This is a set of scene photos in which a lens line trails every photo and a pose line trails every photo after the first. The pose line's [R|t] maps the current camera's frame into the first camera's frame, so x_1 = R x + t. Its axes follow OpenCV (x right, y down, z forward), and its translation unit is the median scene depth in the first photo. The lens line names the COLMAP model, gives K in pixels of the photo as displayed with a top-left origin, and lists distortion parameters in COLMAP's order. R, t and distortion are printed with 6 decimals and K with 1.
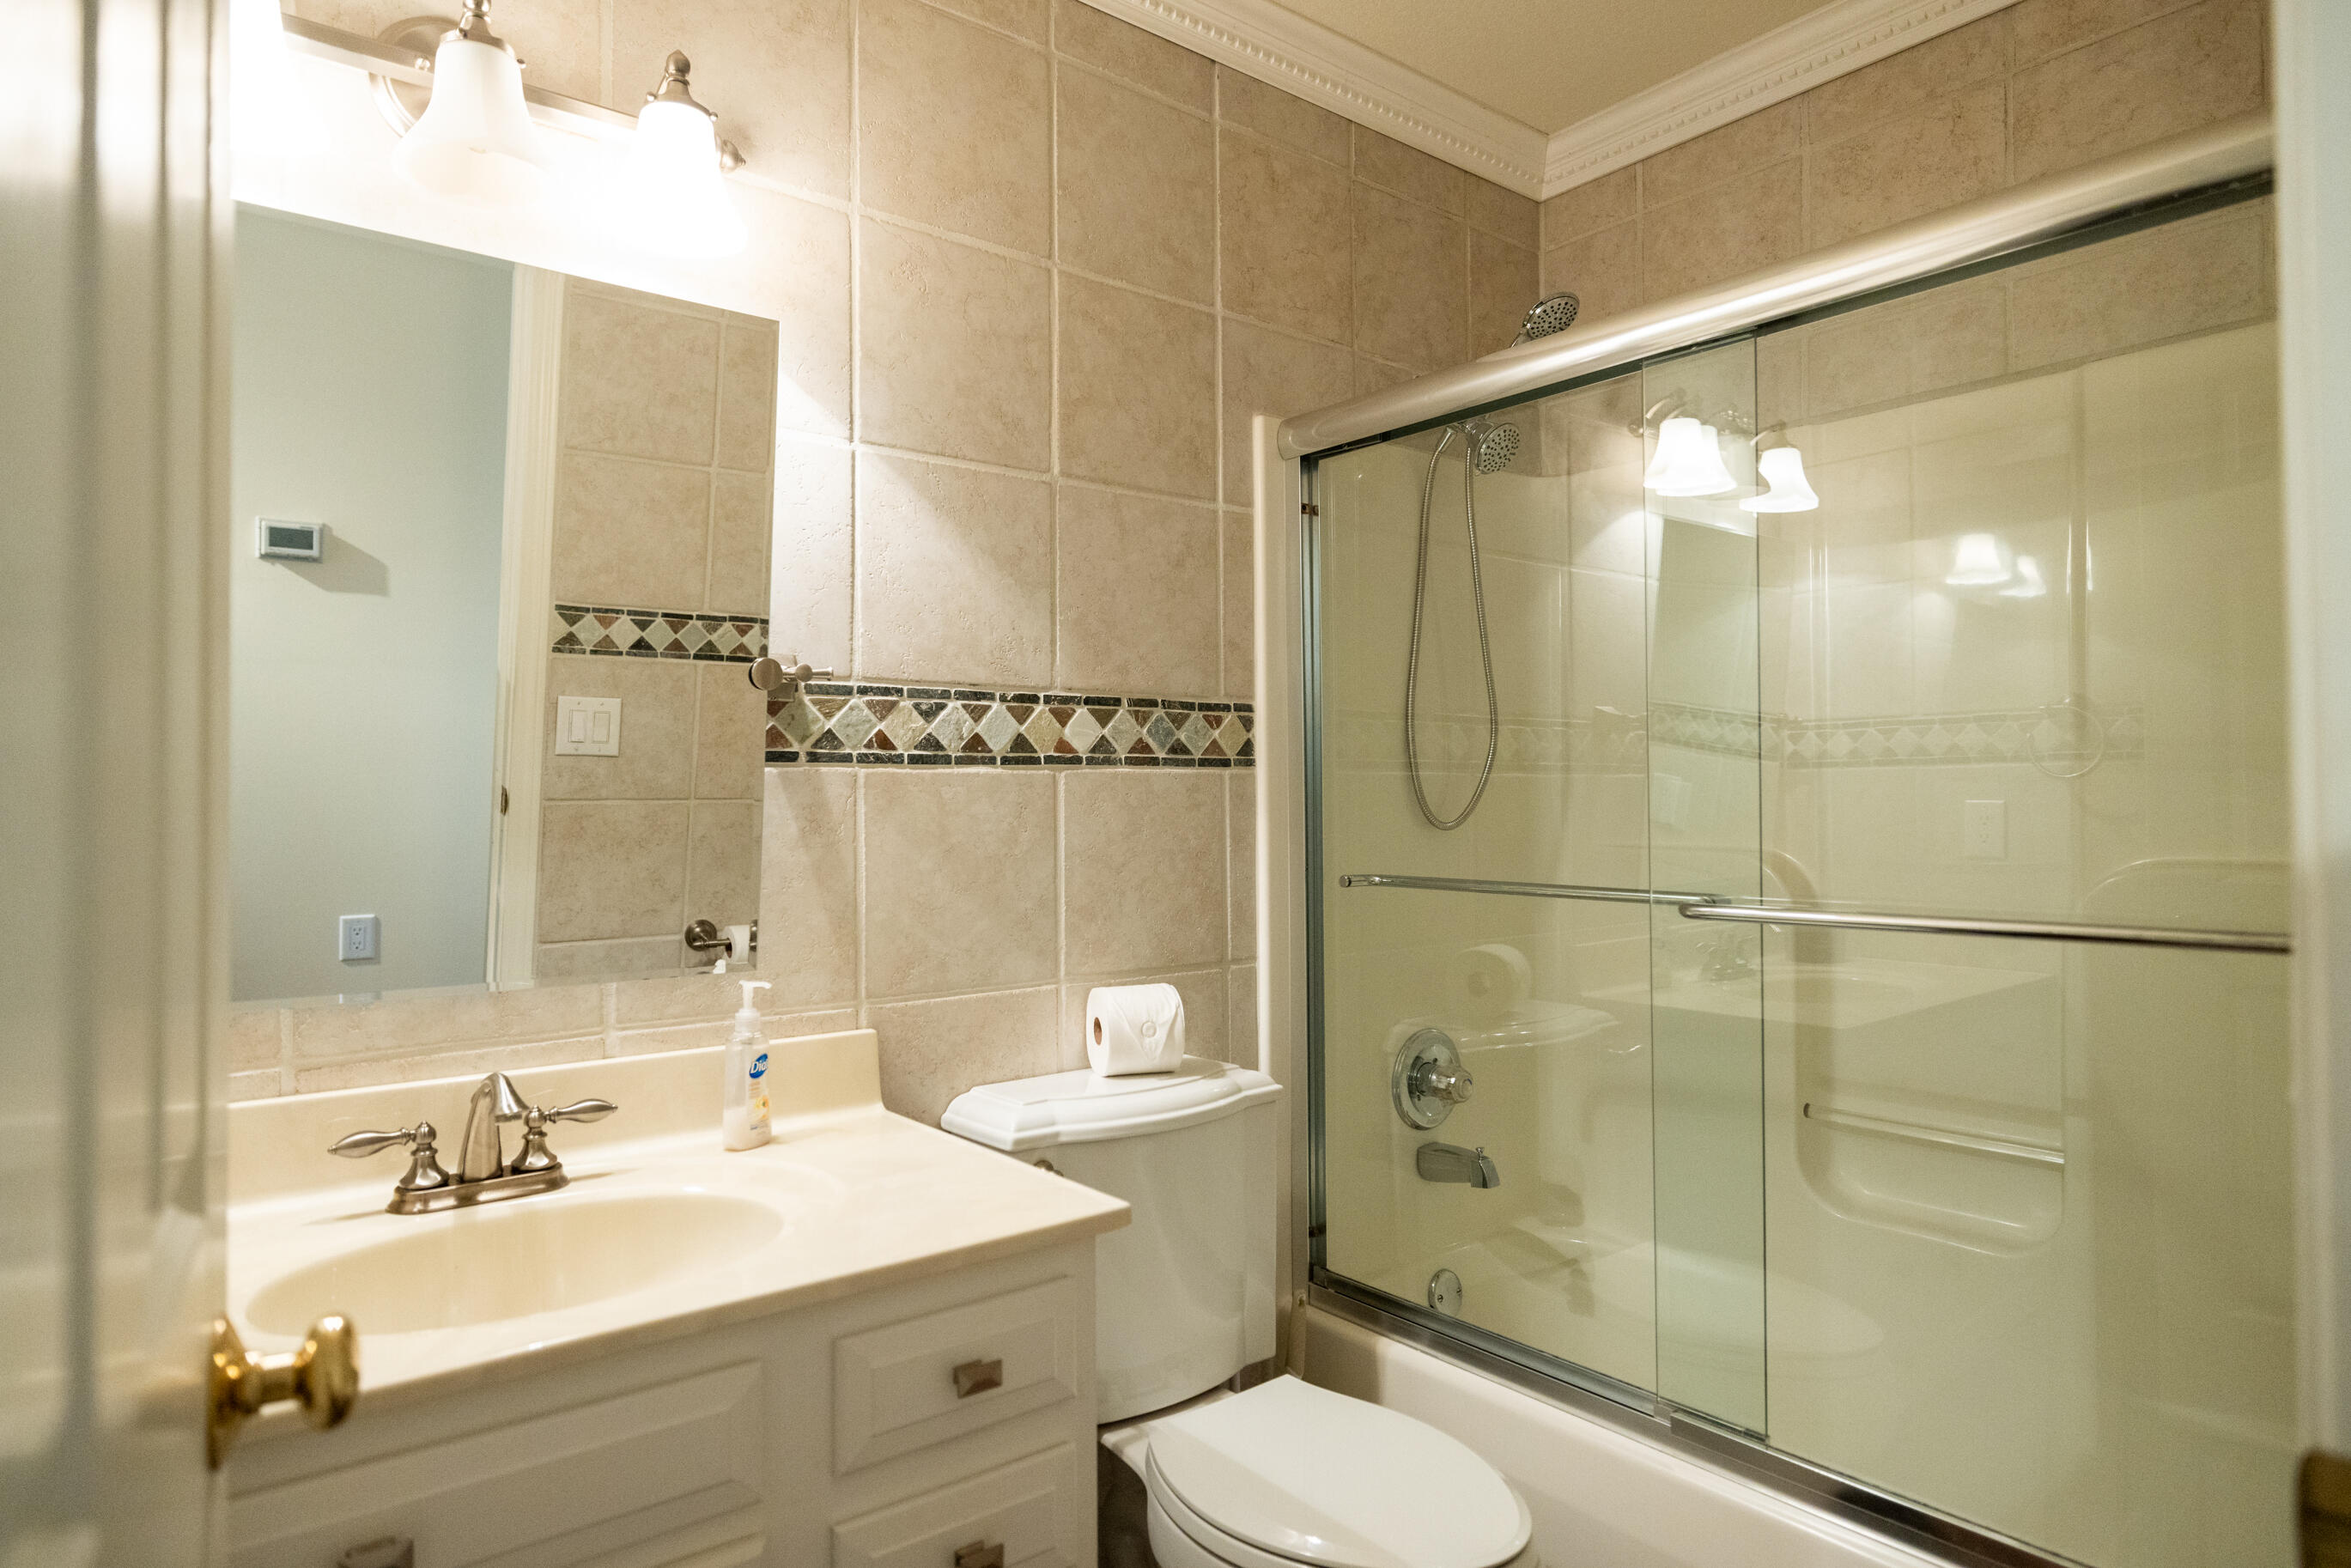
lens RADIAL K [[1356.6, 0, 1174.6], [0, 1356.6, 784.1], [0, 0, 1]] dist [-0.002633, -0.000623]
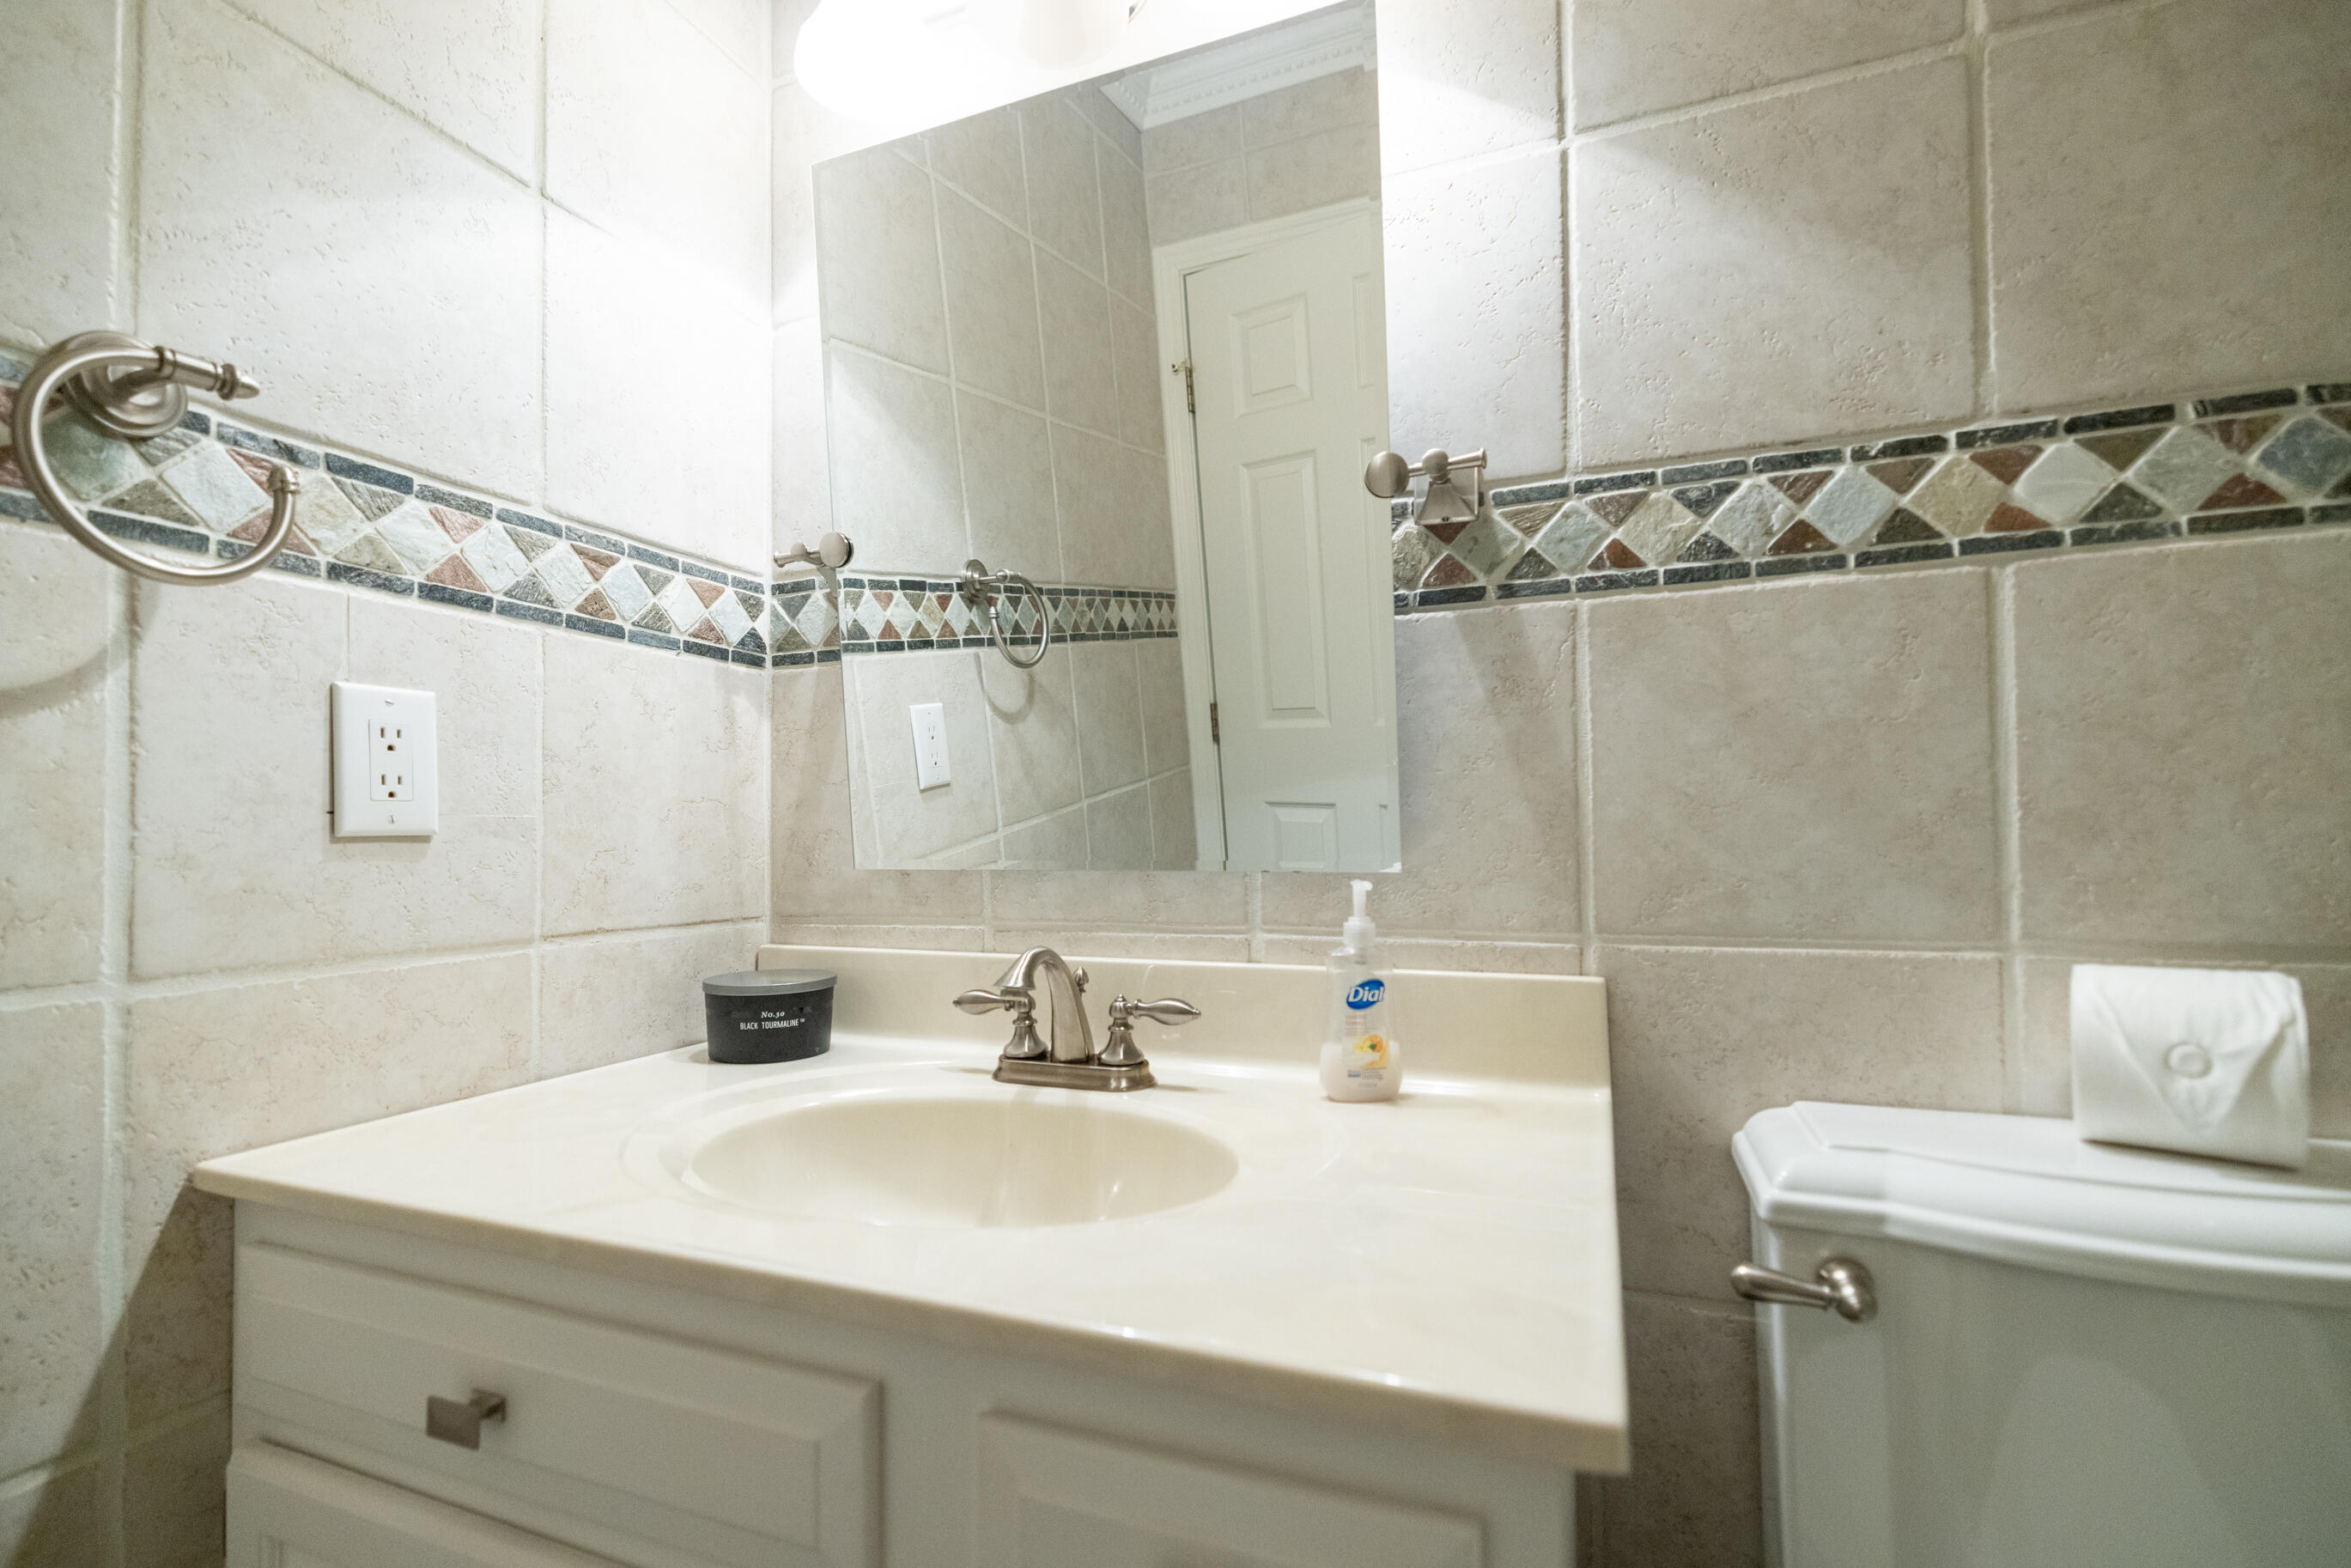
lens RADIAL K [[1024.2, 0, 1196.3], [0, 1024.2, 820.7], [0, 0, 1]] dist [-0.000232, -0.000059]
pose [[0.504407, -0.015754, -0.863322, 0.115521], [0.014642, 0.999846, -0.009691, 0.100617], [0.863342, -0.007753, 0.504560, 0.548598]]
